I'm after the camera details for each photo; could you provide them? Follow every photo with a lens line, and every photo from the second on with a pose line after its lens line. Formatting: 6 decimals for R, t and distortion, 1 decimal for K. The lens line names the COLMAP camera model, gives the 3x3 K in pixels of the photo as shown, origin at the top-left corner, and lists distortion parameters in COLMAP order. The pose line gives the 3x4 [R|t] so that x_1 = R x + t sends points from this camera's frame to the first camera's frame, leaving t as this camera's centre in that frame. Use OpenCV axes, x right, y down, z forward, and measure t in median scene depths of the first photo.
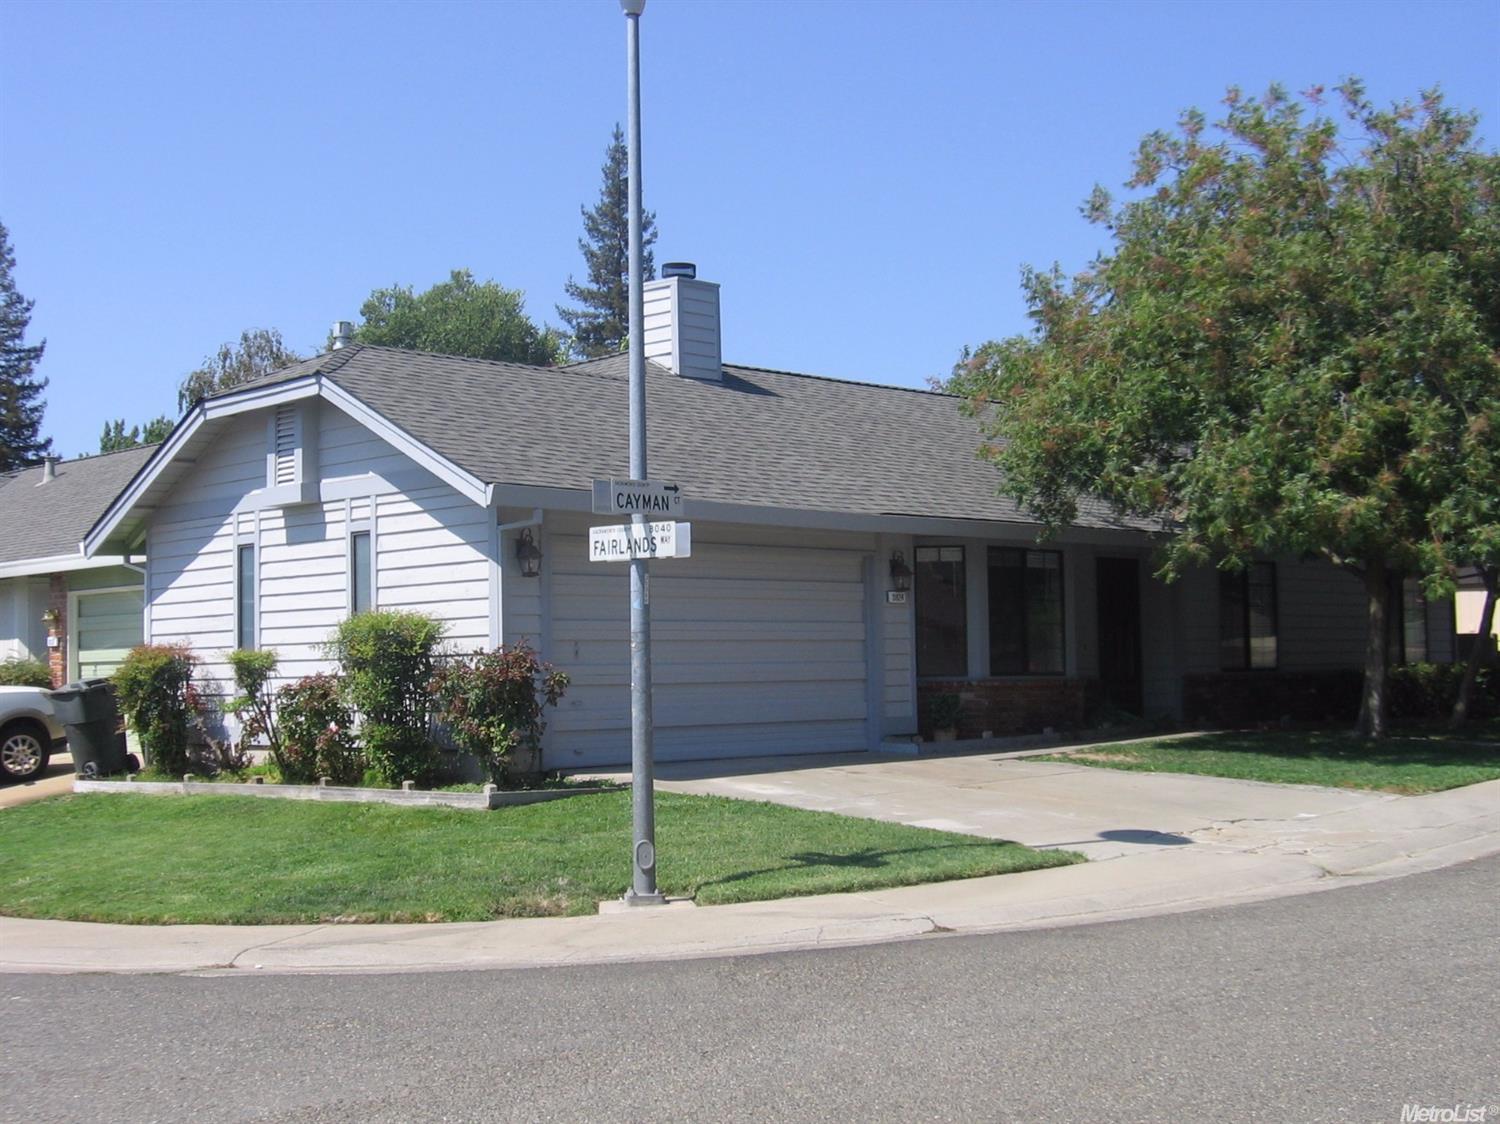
lens RADIAL K [[2139.2, 0, 750.0], [0, 2139.2, 562.0], [0, 0, 1]] dist [-0.063182, -0.600541]
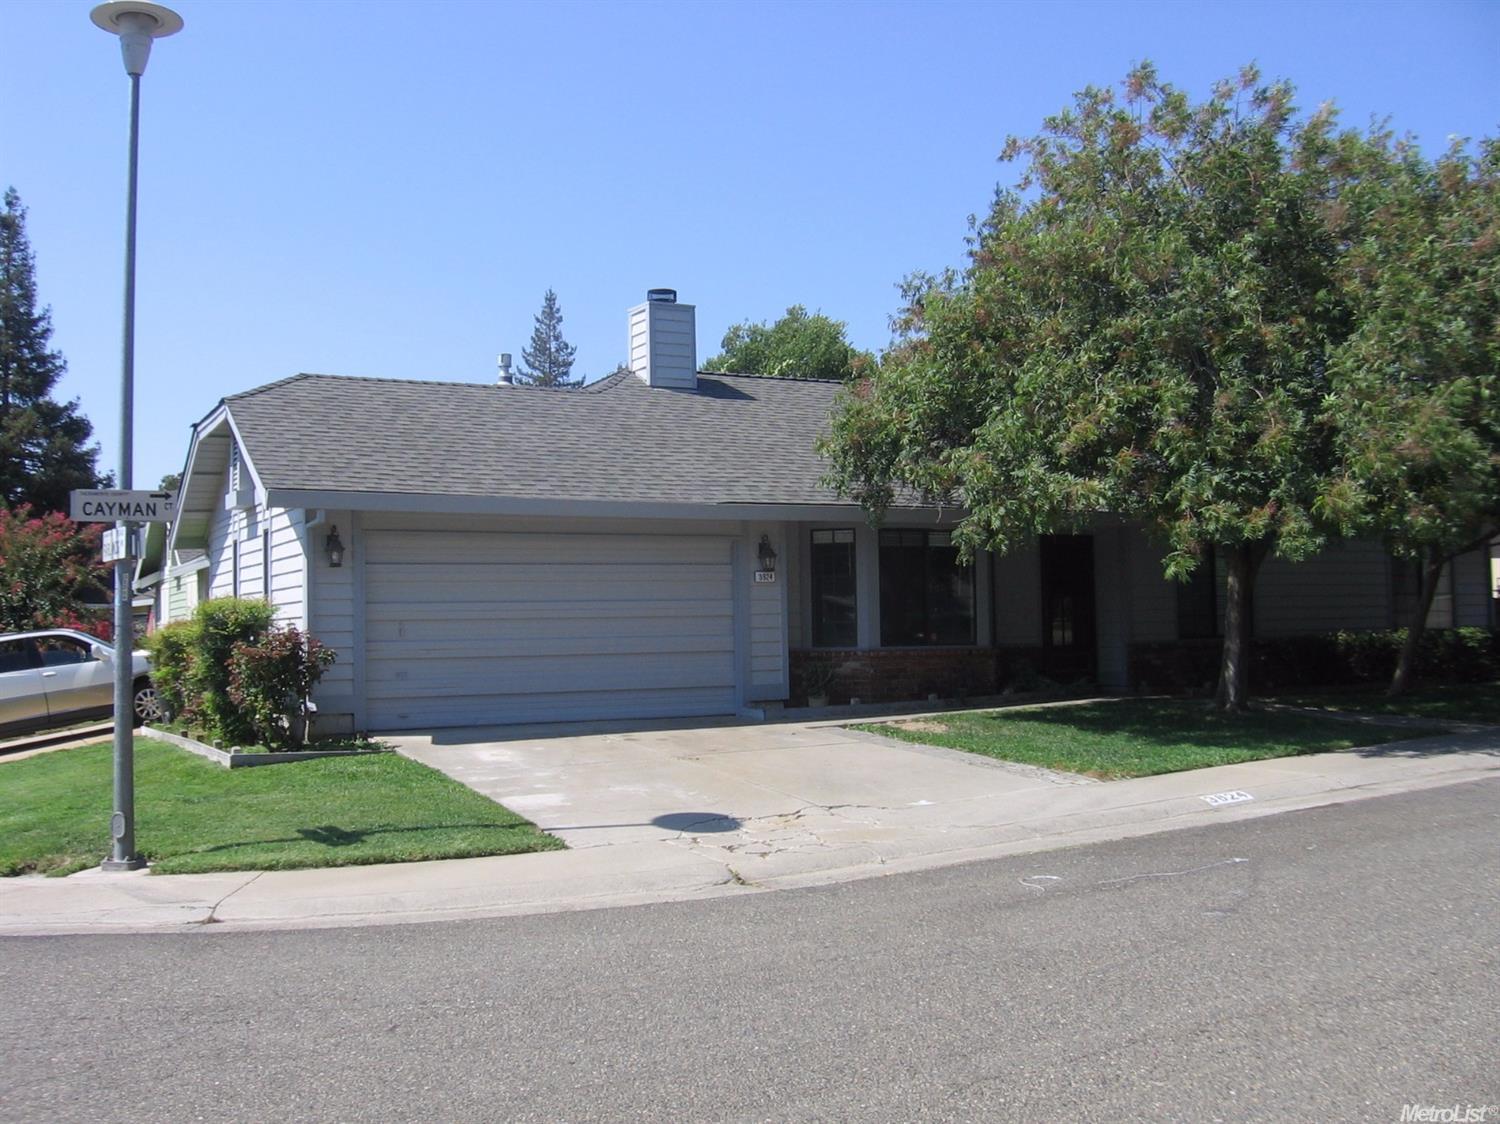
lens RADIAL K [[1613.8, 0, 750.0], [0, 1613.8, 562.0], [0, 0, 1]] dist [-0.180516, 0.211300]
pose [[0.950318, -0.012134, -0.311046, 0.324831], [0.018148, 0.999700, 0.016449, -0.005247], [0.310753, -0.021277, 0.950253, 0.202356]]
